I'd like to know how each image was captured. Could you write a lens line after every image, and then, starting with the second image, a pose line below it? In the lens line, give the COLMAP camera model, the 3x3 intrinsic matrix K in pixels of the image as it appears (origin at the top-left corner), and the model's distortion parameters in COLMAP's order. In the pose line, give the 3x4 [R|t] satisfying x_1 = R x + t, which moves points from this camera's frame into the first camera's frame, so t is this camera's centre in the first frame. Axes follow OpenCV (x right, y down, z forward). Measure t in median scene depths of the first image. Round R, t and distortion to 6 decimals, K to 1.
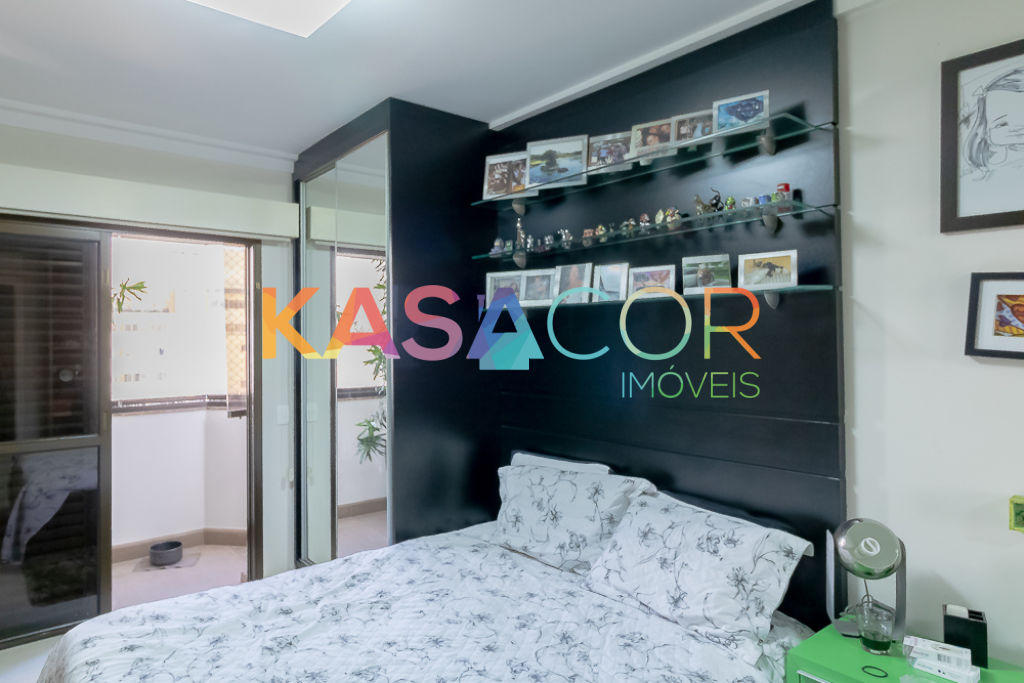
lens RADIAL K [[624.9, 0, 506.4], [0, 624.9, 338.2], [0, 0, 1]] dist [0.001350, 0.000827]
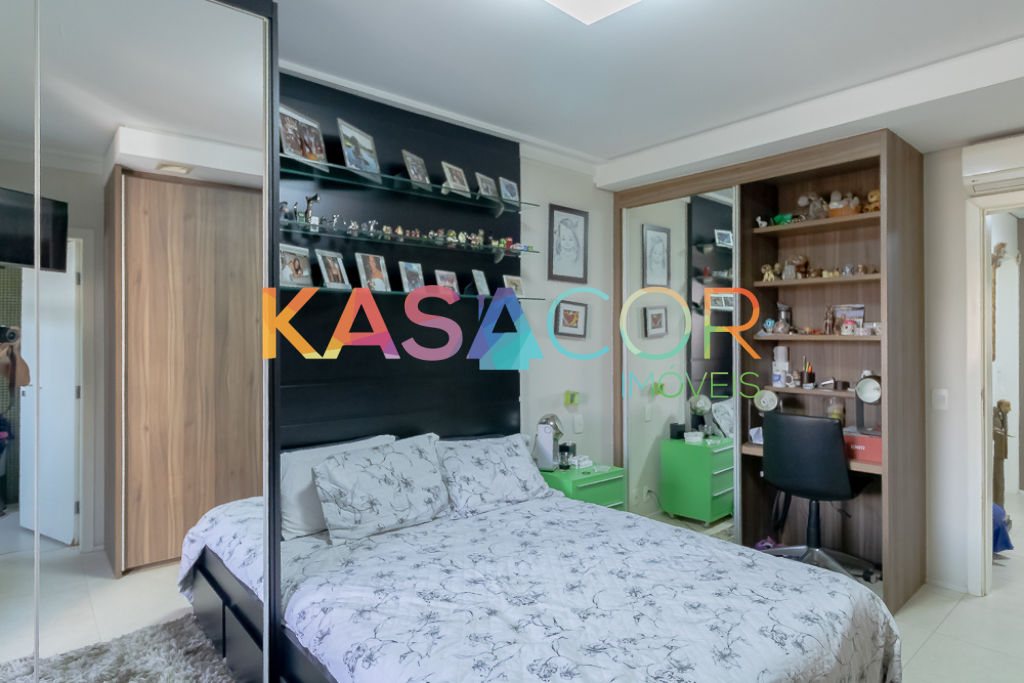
lens RADIAL K [[575.4, 0, 508.9], [0, 575.4, 341.3], [0, 0, 1]] dist [0.000897, 0.000338]
pose [[-0.025018, -0.001711, 0.999686, -1.090203], [0.001265, 0.999998, 0.001743, 0.036872], [-0.999686, 0.001308, -0.025016, 0.972935]]
